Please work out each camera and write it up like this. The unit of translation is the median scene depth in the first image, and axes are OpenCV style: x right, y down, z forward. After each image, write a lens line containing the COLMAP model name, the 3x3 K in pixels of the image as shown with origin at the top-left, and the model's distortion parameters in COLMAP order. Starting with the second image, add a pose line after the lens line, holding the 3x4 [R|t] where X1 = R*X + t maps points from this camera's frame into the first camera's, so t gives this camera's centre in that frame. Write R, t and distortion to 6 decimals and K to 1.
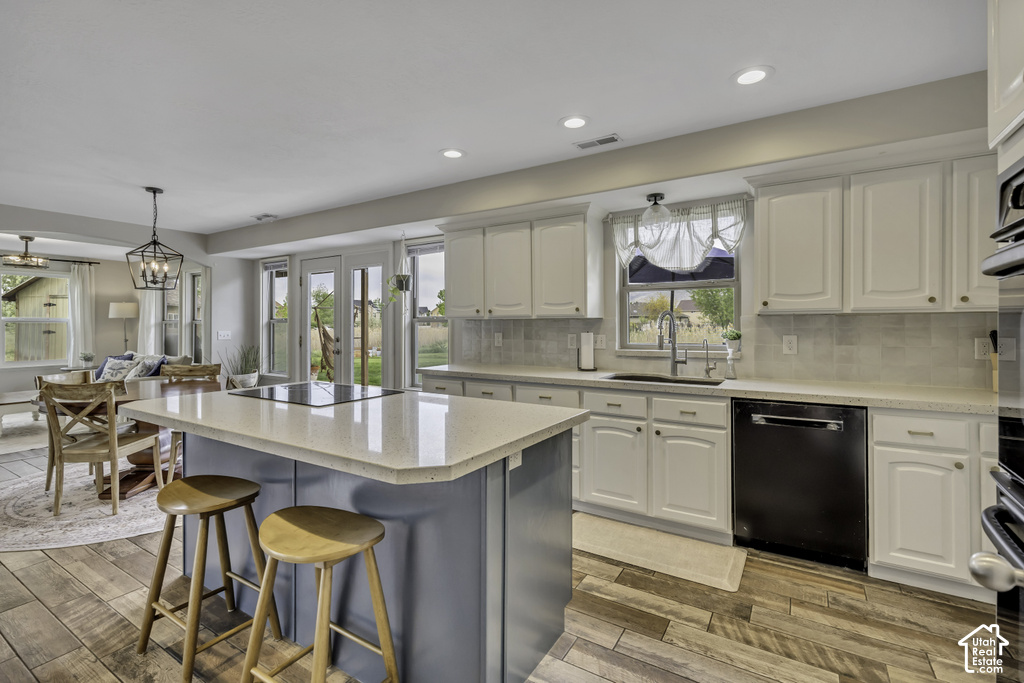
lens RADIAL K [[453.1, 0, 509.7], [0, 453.1, 334.8], [0, 0, 1]] dist [-0.010876, -0.000697]
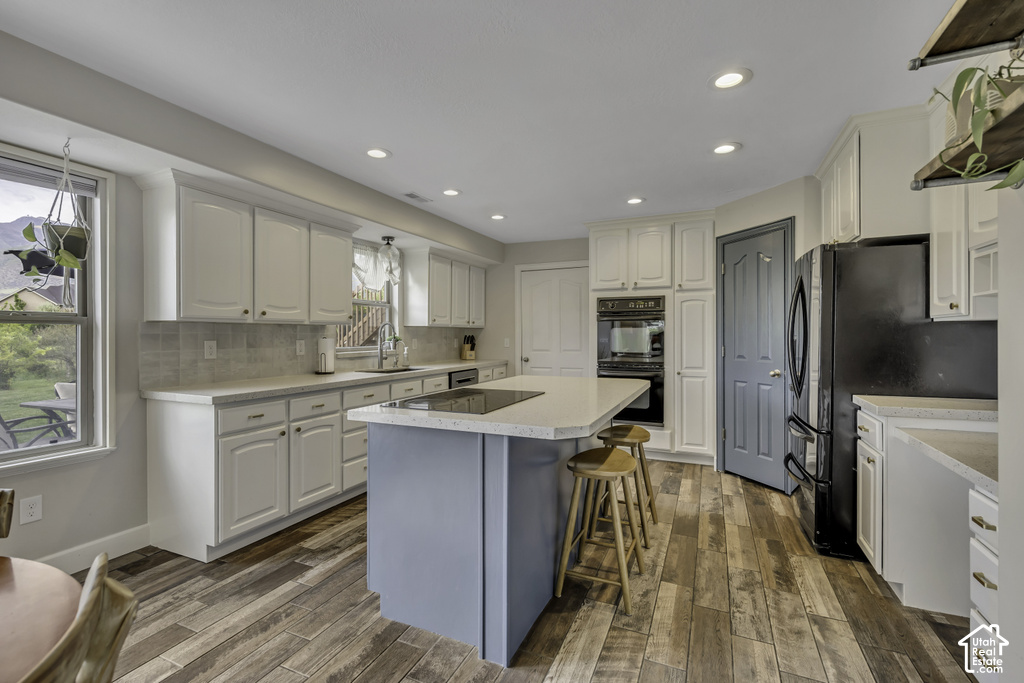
lens RADIAL K [[452.8, 0, 512.0], [0, 452.8, 341.5], [0, 0, 1]] dist [-0.012887, -0.000338]
pose [[-0.110669, -0.013086, 0.993771, -0.912713], [0.023752, 0.999593, 0.015808, -0.003964], [-0.993573, 0.025354, -0.110314, 0.666423]]
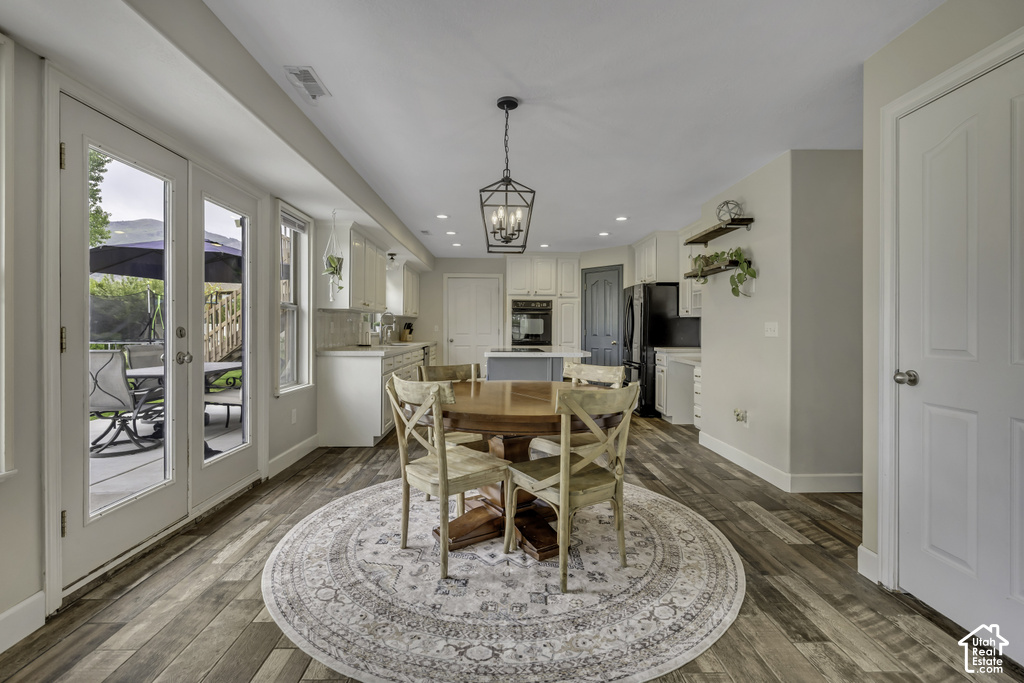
lens RADIAL K [[453.1, 0, 509.7], [0, 453.1, 334.8], [0, 0, 1]] dist [-0.010876, -0.000697]
pose [[-0.526475, -0.012888, 0.850093, -1.448740], [0.013717, 0.999626, 0.023650, 0.009497], [-0.850080, 0.024112, -0.526101, 1.439098]]
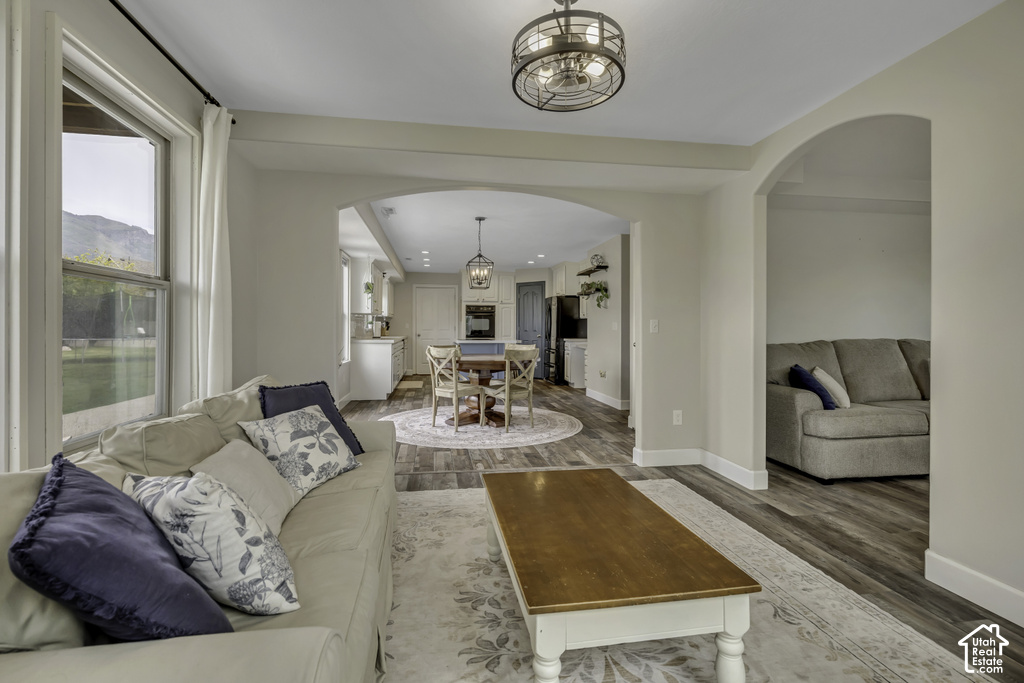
lens RADIAL K [[453.1, 0, 509.7], [0, 453.1, 334.8], [0, 0, 1]] dist [-0.010876, -0.000697]
pose [[-0.638676, -0.015719, 0.769315, -2.087214], [0.010901, 0.999506, 0.029473, 0.003927], [-0.769399, 0.027210, -0.638189, 1.973402]]
